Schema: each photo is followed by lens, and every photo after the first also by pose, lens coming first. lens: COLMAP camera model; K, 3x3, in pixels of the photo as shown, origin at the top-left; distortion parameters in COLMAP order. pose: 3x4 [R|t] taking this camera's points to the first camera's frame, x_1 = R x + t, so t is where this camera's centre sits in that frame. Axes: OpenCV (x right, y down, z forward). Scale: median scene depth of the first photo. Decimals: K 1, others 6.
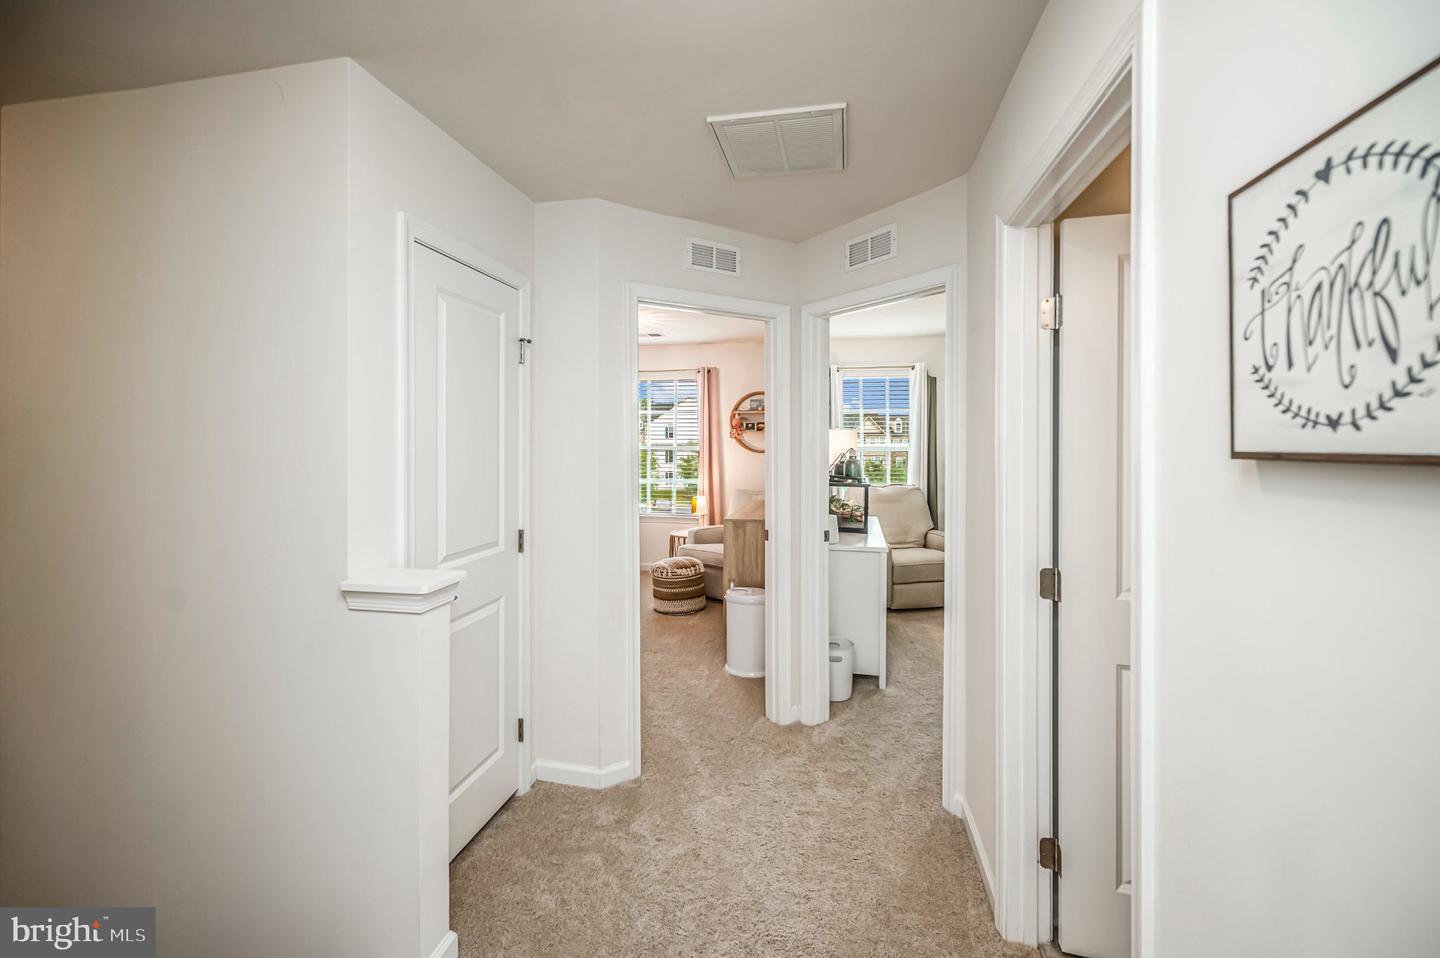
lens RADIAL K [[590.3, 0, 726.7], [0, 590.3, 437.2], [0, 0, 1]] dist [0.000458, 0.000742]
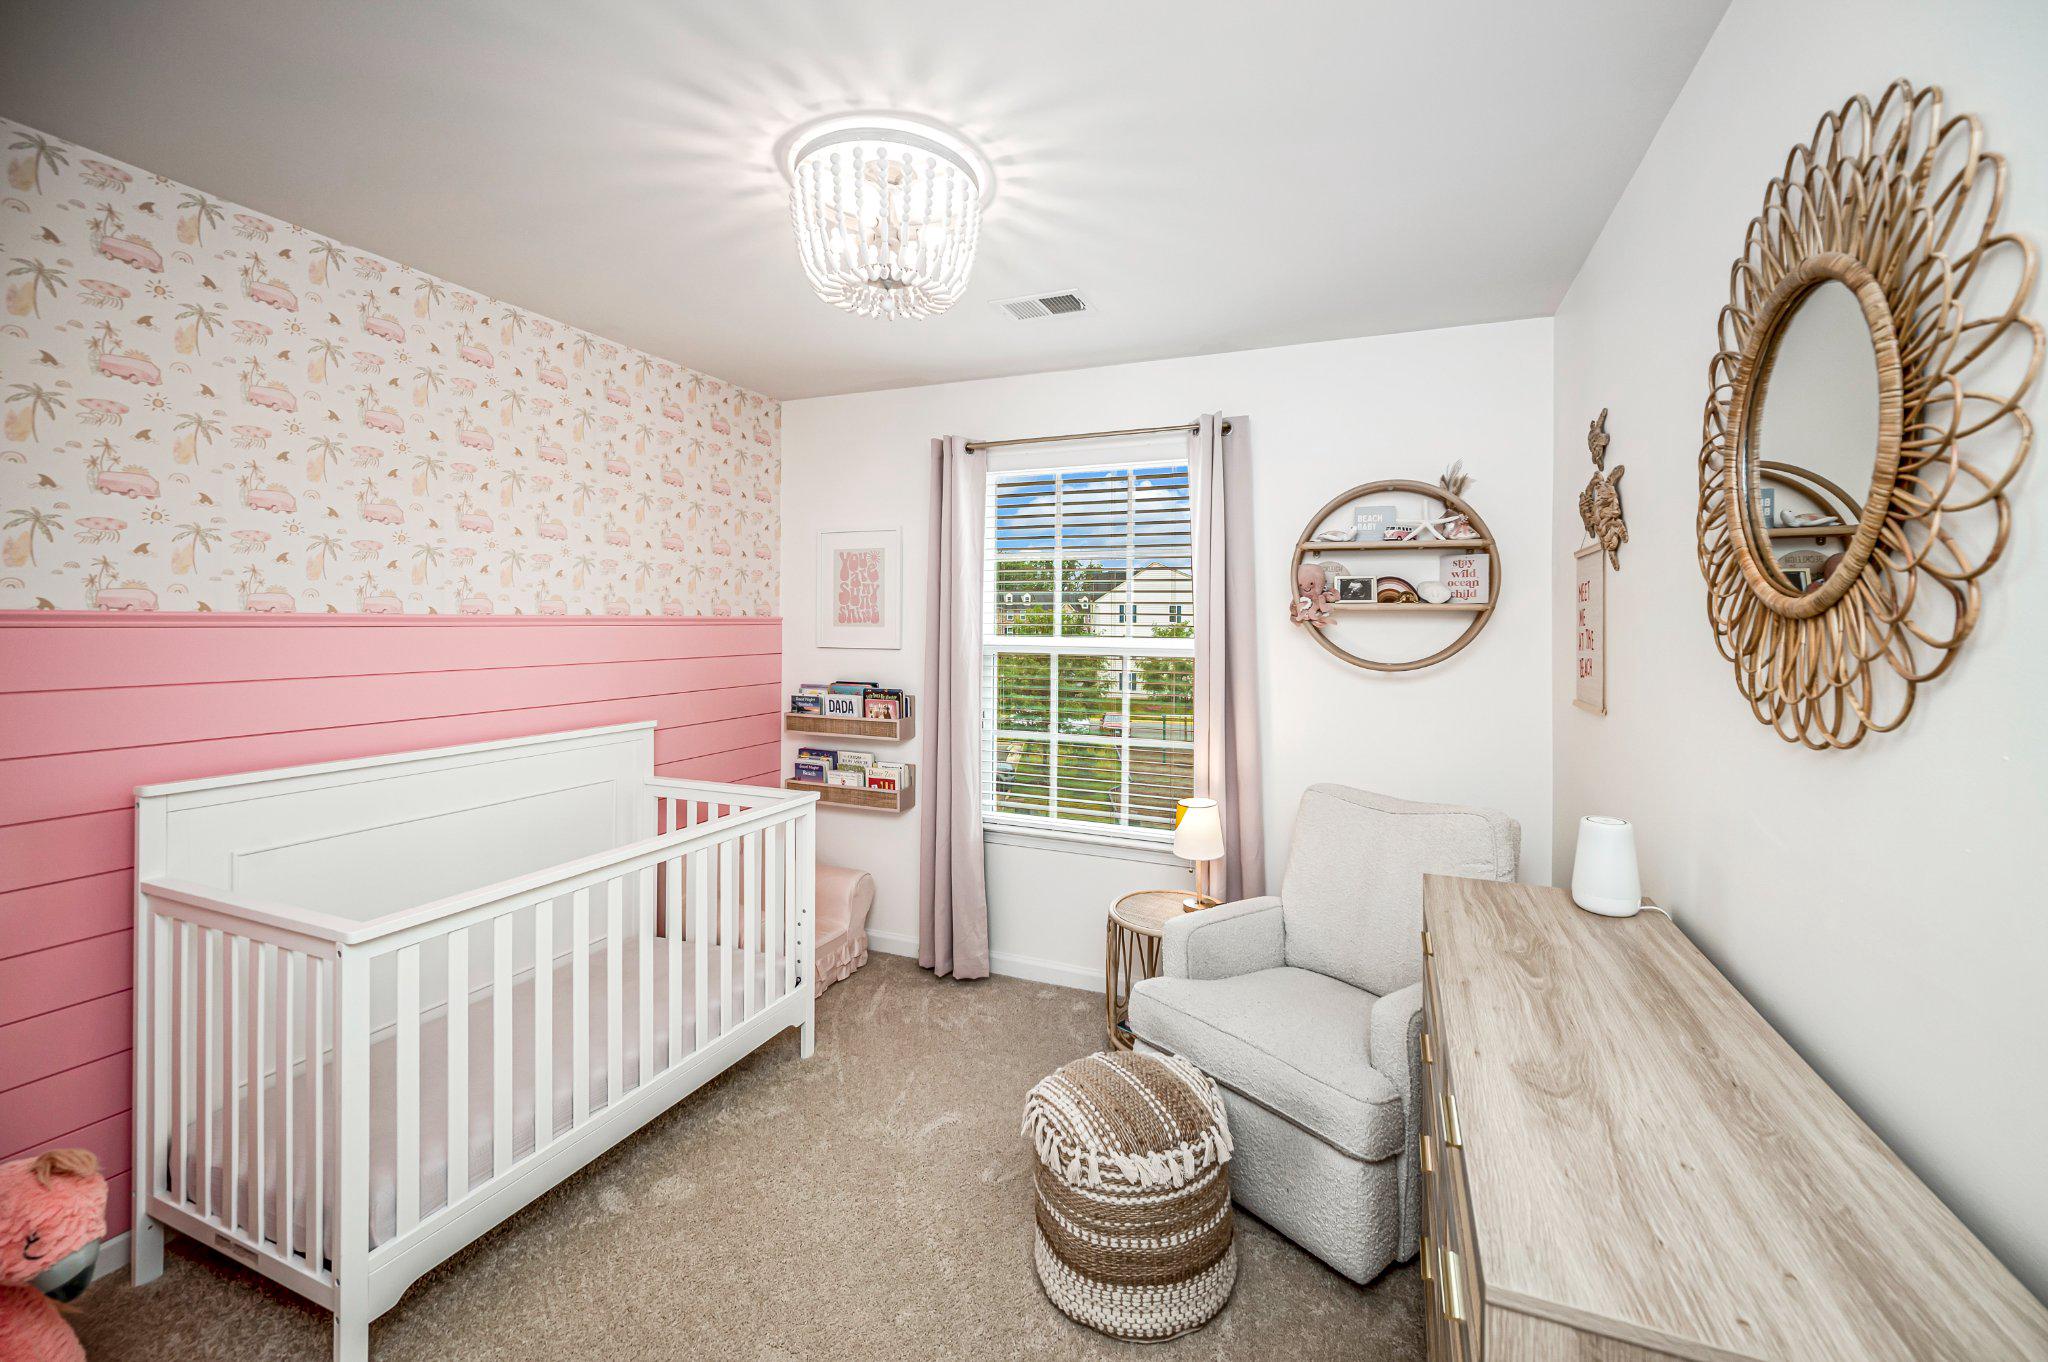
lens RADIAL K [[839.5, 0, 1032.4], [0, 839.5, 615.0], [0, 0, 1]] dist [0.000458, 0.000742]
pose [[0.980104, 0.003308, -0.198459, -0.042342], [-0.002866, 0.999993, 0.002511, -0.004871], [0.198466, -0.001892, 0.980106, 0.520549]]
